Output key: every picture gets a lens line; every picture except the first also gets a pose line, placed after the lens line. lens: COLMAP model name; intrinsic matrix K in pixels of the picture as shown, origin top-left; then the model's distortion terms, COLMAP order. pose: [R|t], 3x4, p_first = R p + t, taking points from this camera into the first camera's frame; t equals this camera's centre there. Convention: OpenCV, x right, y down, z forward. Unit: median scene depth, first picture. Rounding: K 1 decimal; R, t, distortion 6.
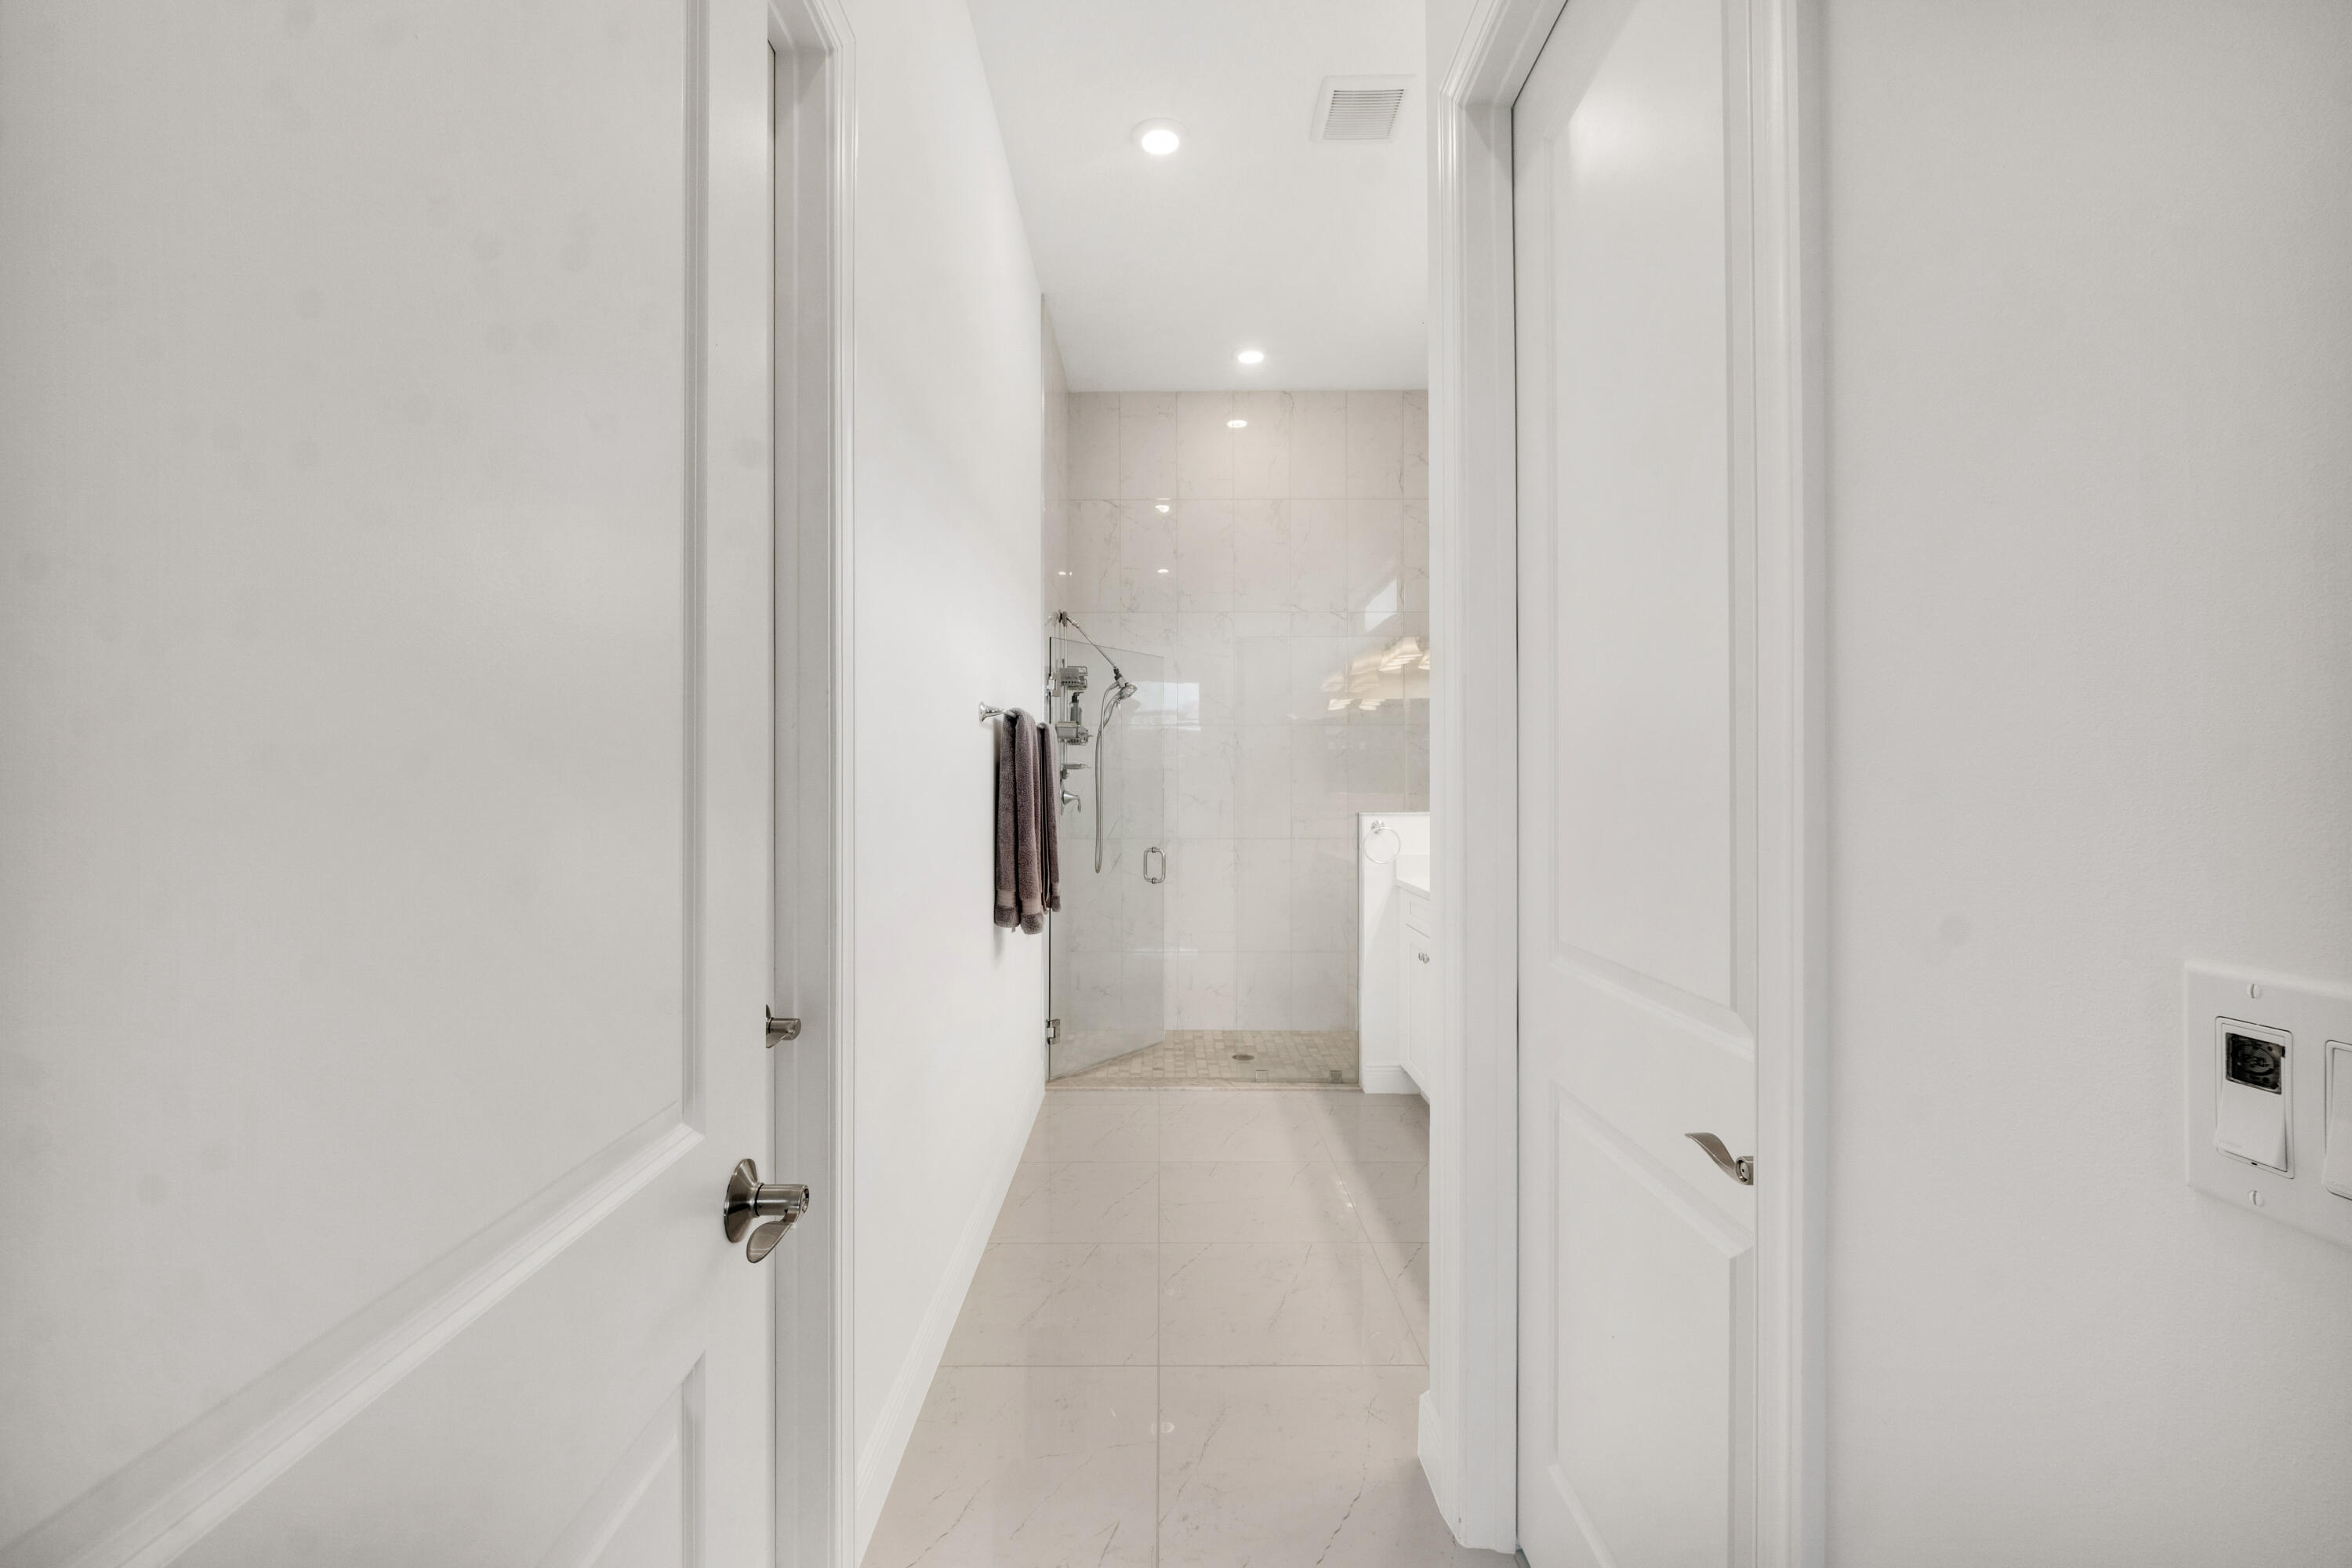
lens RADIAL K [[995.0, 0, 1161.3], [0, 995.0, 778.3], [0, 0, 1]] dist [-0.004709, 0.000190]
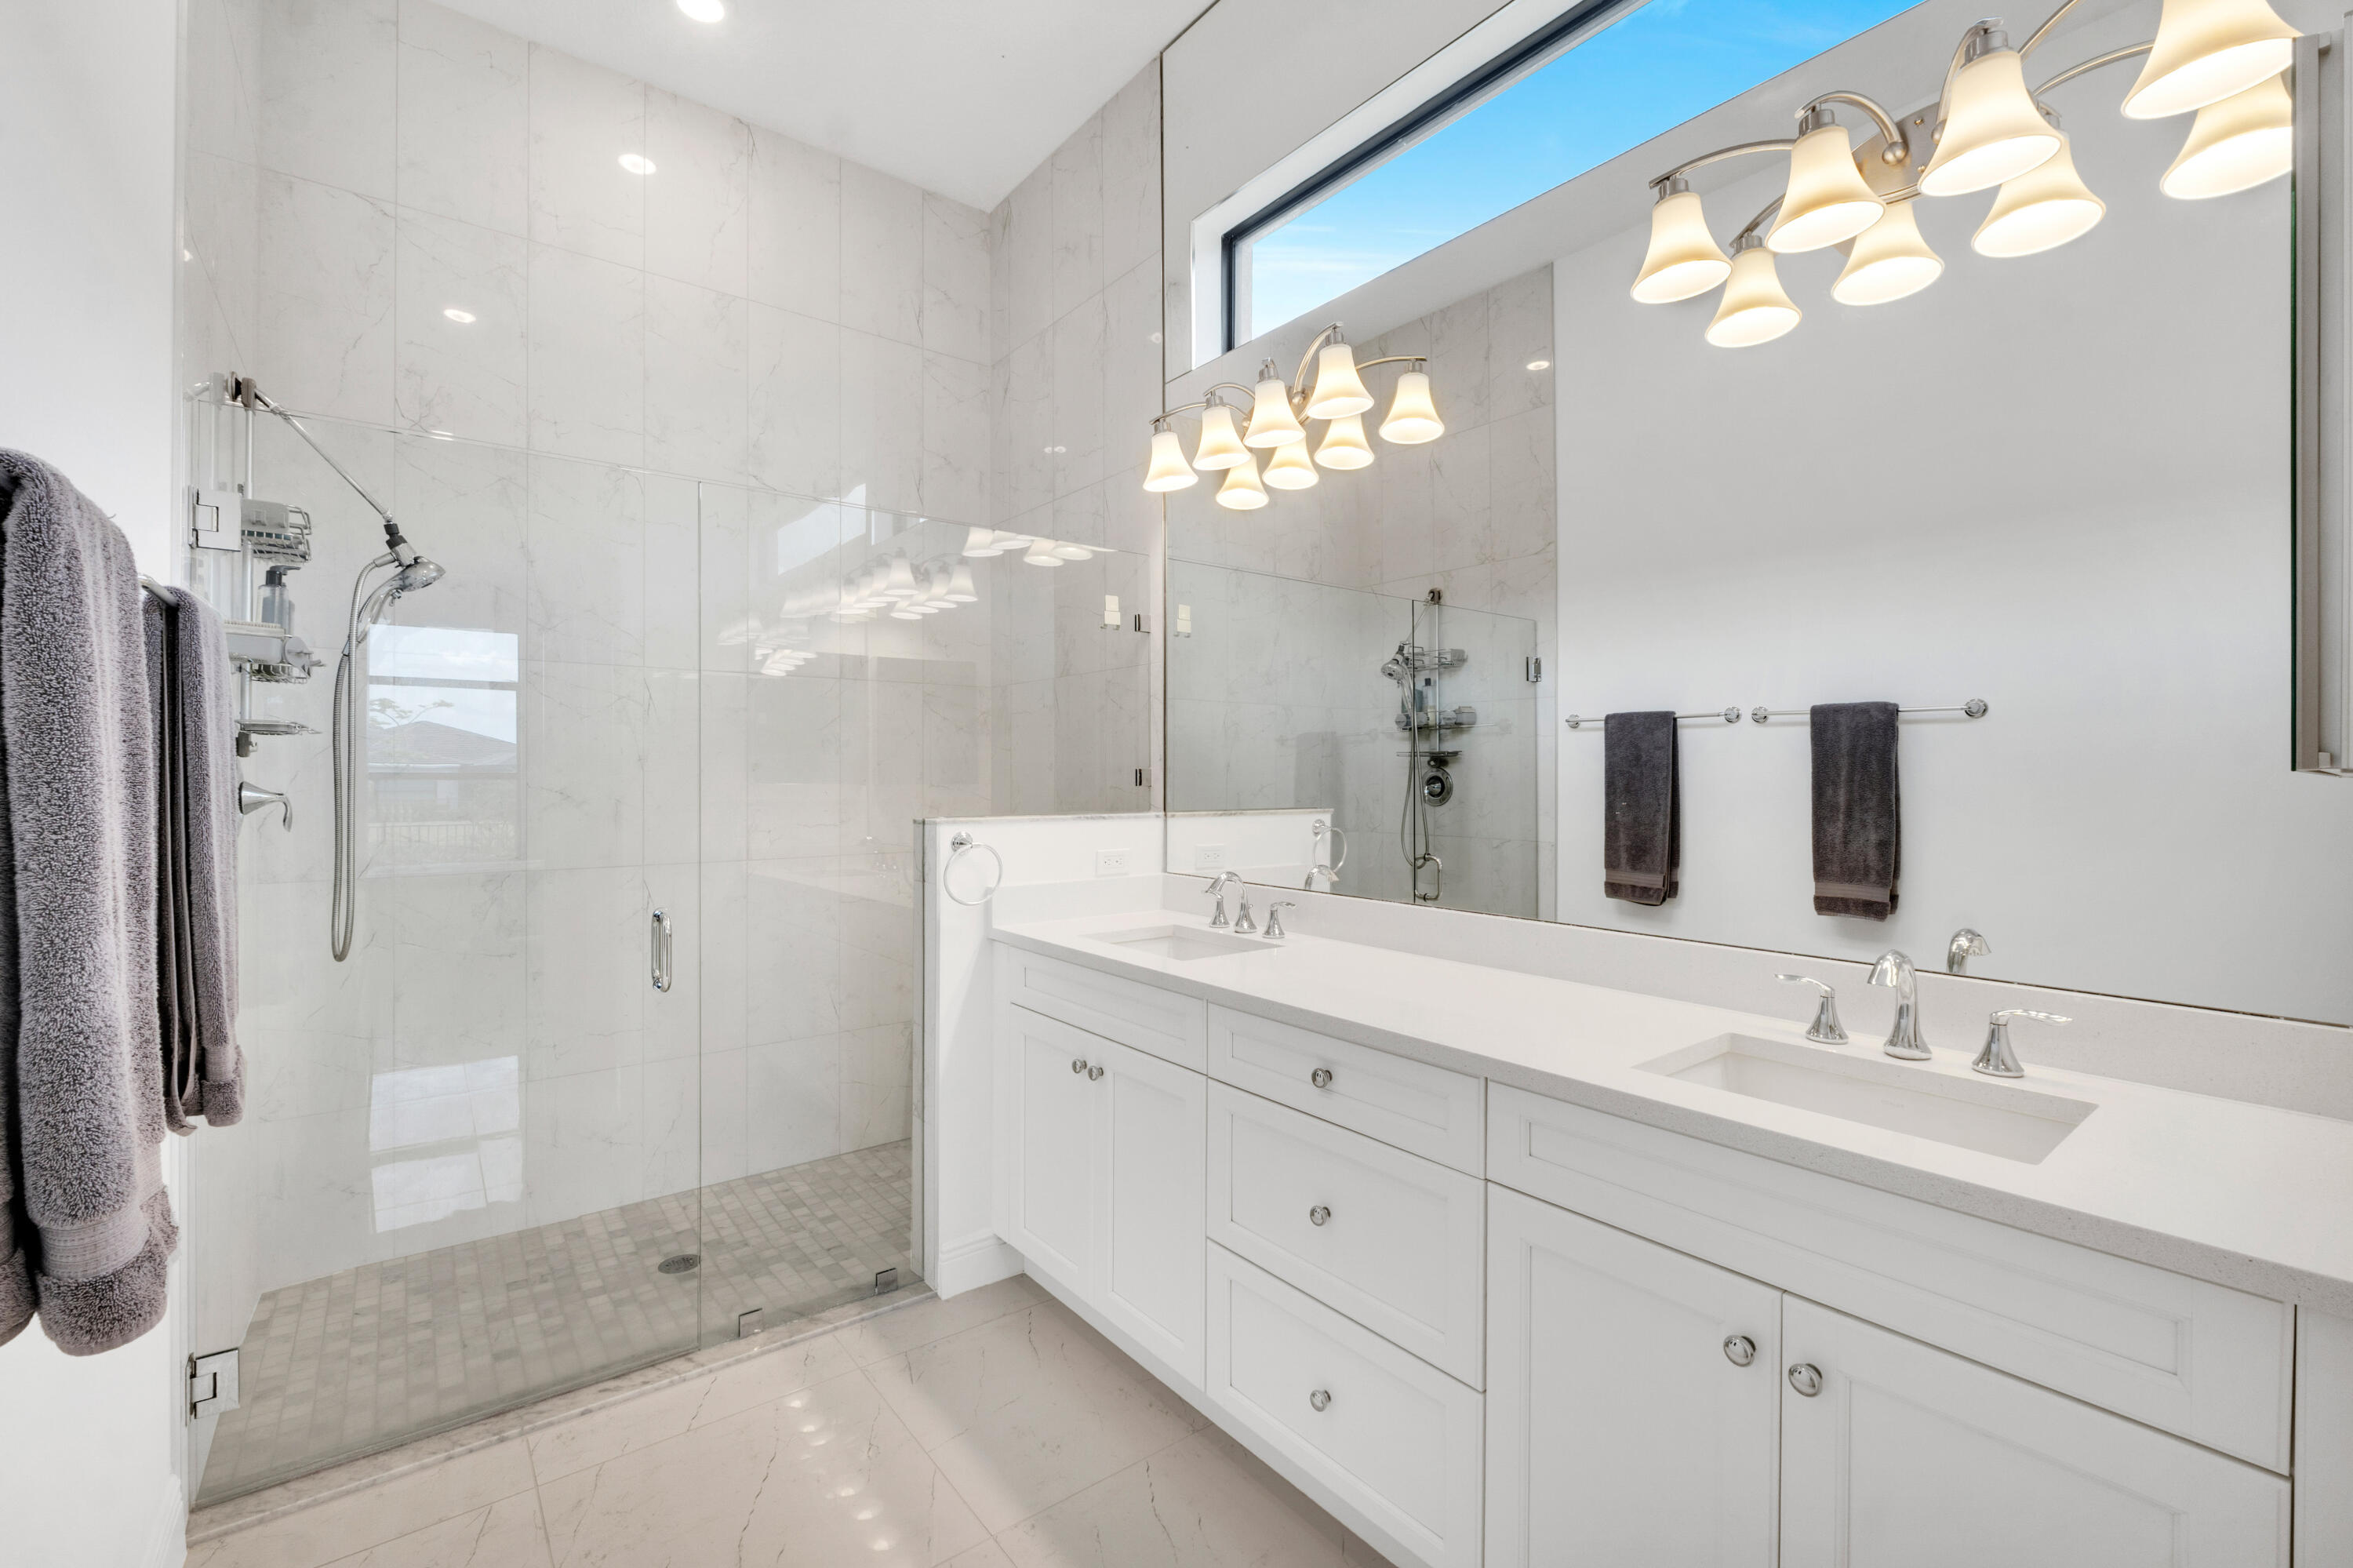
lens RADIAL K [[995.5, 0, 1161.8], [0, 995.5, 778.3], [0, 0, 1]] dist [-0.004709, 0.000190]
pose [[0.789885, 0.003240, 0.613247, -0.044362], [-0.007115, 0.999967, 0.003881, 0.007000], [-0.613214, -0.007429, 0.789882, 0.392492]]
